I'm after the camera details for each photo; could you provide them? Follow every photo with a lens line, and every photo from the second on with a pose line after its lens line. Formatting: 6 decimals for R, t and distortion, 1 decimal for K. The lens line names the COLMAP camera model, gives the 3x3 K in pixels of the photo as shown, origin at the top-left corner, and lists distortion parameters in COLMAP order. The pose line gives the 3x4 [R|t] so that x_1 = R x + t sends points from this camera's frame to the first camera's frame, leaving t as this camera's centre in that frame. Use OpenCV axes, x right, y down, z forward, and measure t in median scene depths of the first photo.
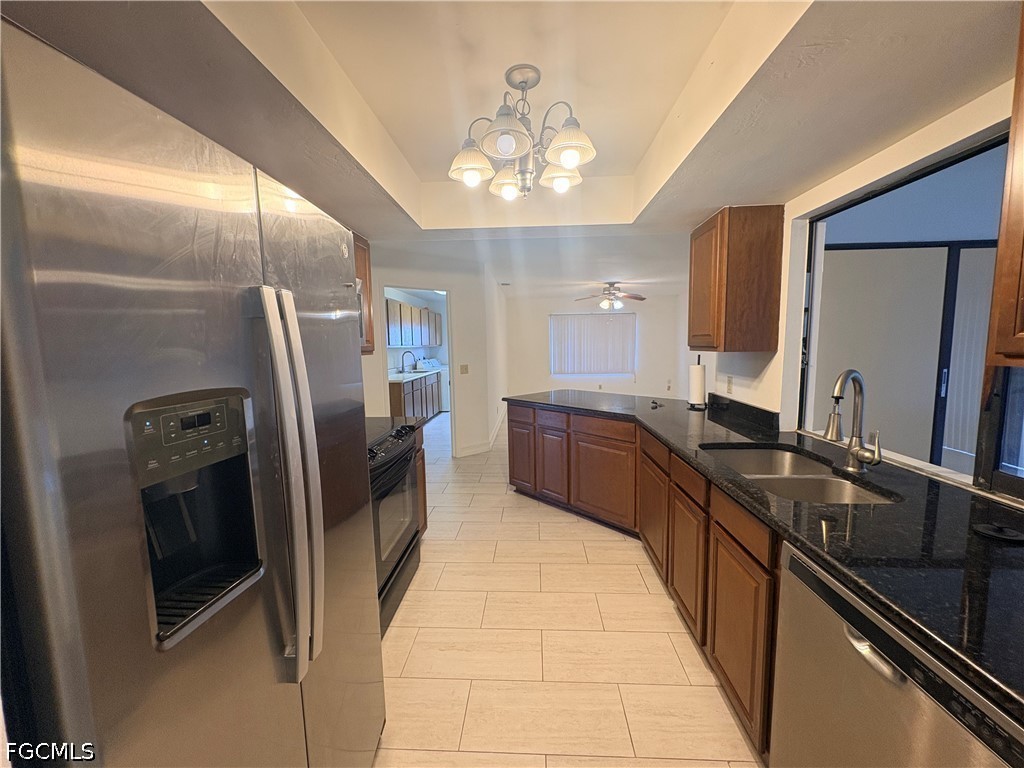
lens RADIAL K [[408.6, 0, 512.6], [0, 408.6, 385.4], [0, 0, 1]] dist [0.002553, 0.000107]
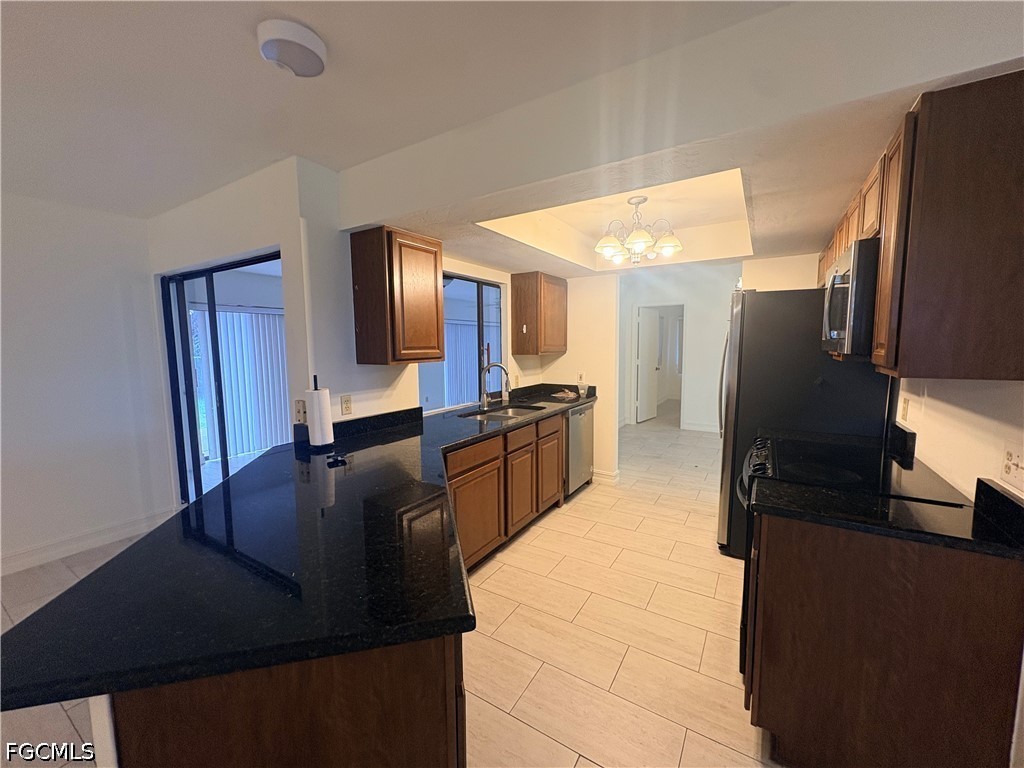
lens RADIAL K [[408.6, 0, 509.1], [0, 408.6, 384.2], [0, 0, 1]] dist [0.002553, 0.000107]
pose [[-0.872891, -0.025915, 0.487227, -0.248970], [0.074496, 0.979802, 0.185578, -0.227568], [-0.482195, 0.198285, -0.853329, 1.973516]]
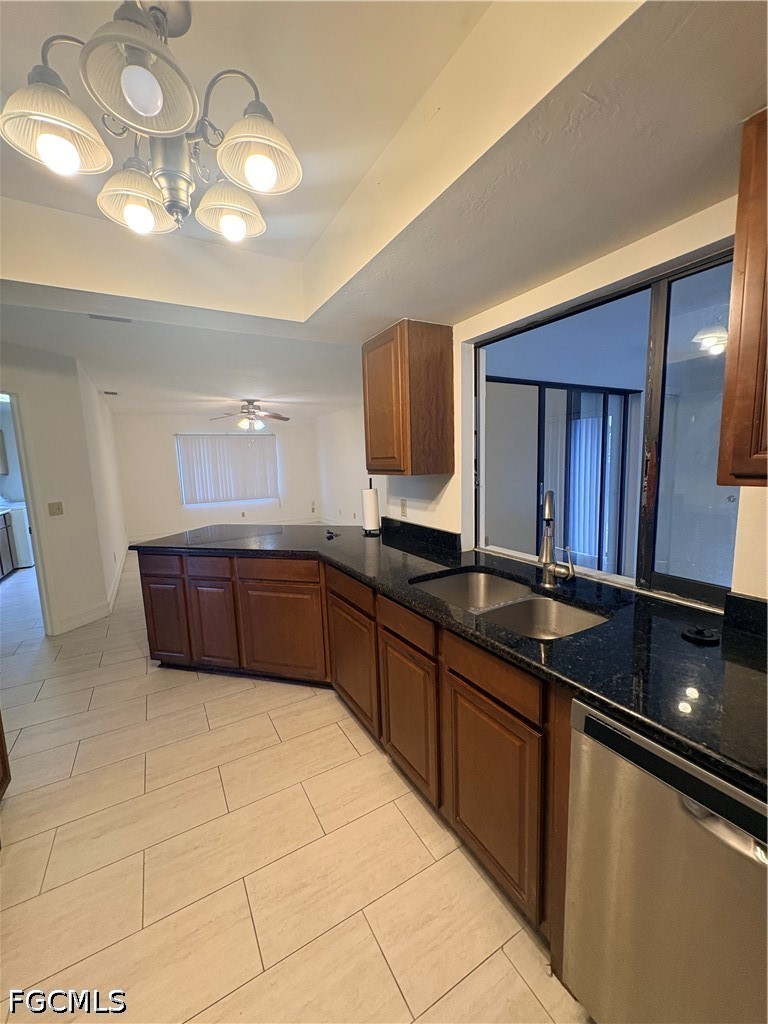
lens RADIAL K [[408.6, 0, 384.3], [0, 408.6, 513.3], [0, 0, 1]] dist [0.002553, 0.000107]
pose [[0.841211, -0.081609, 0.534513, -0.046203], [0.074348, 0.996613, 0.035154, -0.033037], [-0.535571, 0.010168, 0.844429, 0.242150]]
